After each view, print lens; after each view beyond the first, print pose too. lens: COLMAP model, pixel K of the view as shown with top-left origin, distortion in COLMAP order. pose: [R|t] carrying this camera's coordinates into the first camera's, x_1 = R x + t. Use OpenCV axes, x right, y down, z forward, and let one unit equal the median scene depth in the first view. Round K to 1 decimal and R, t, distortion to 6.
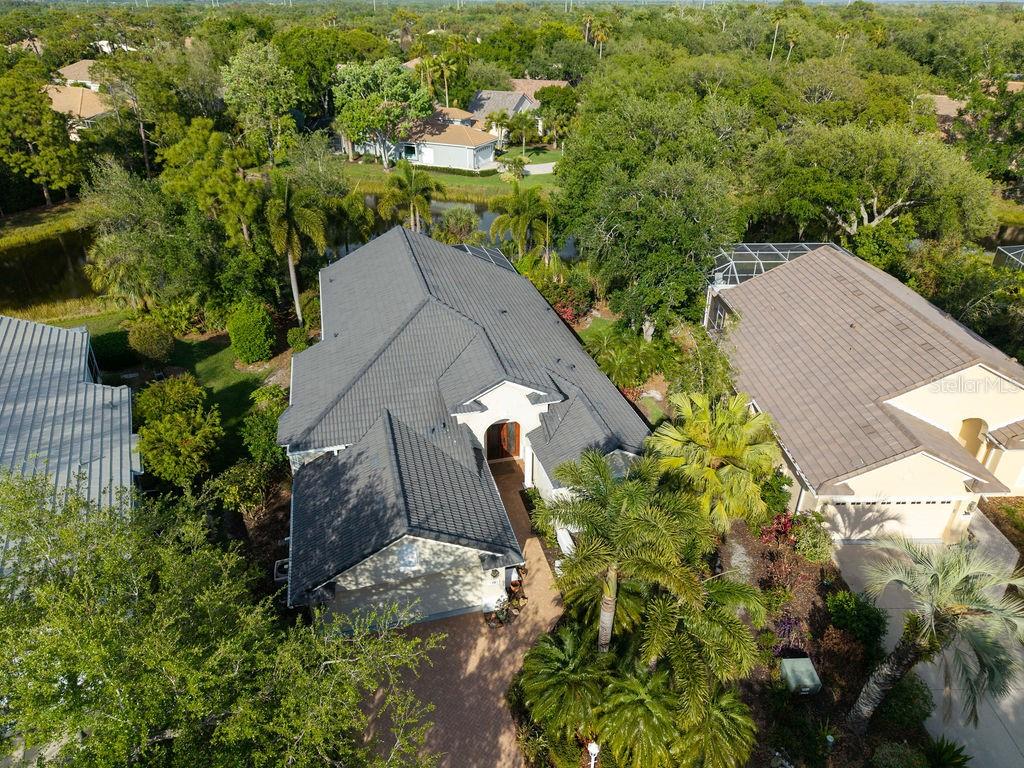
lens RADIAL K [[688.2, 0, 512.0], [0, 688.2, 384.0], [0, 0, 1]] dist [0.010978, -0.025760]
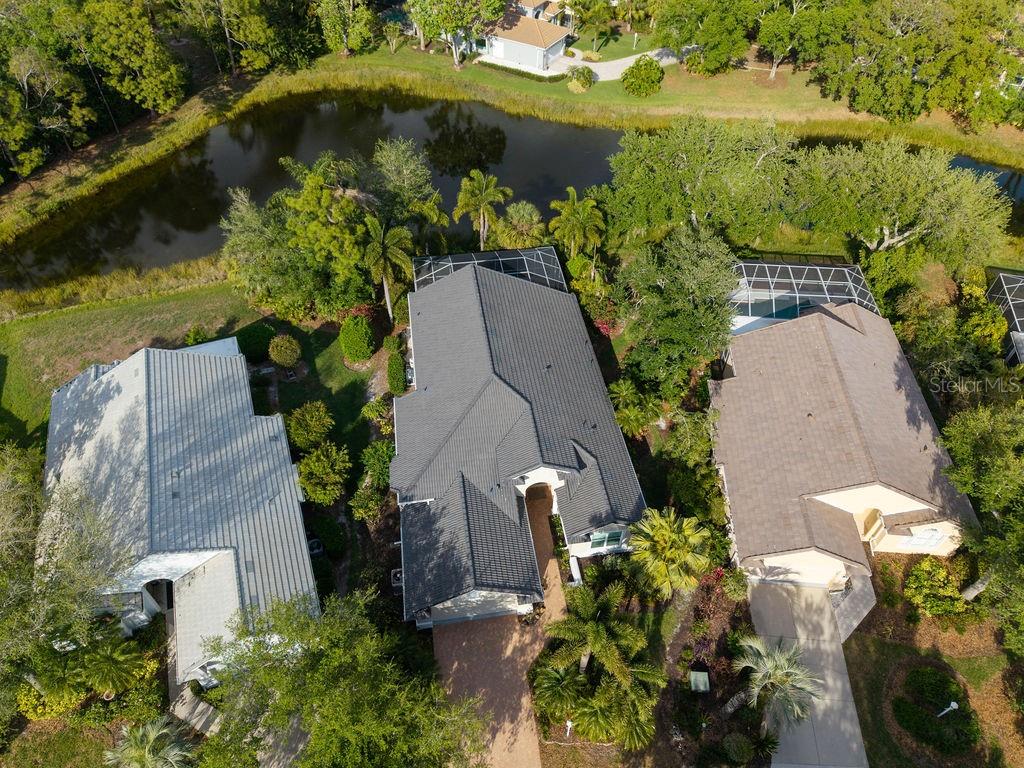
lens RADIAL K [[688.2, 0, 512.0], [0, 688.2, 384.0], [0, 0, 1]] dist [0.010978, -0.025760]
pose [[0.994694, 0.076352, -0.068945, 0.014092], [-0.050716, 0.947040, 0.317085, -0.632594], [0.089504, -0.311906, 0.945888, -0.339911]]
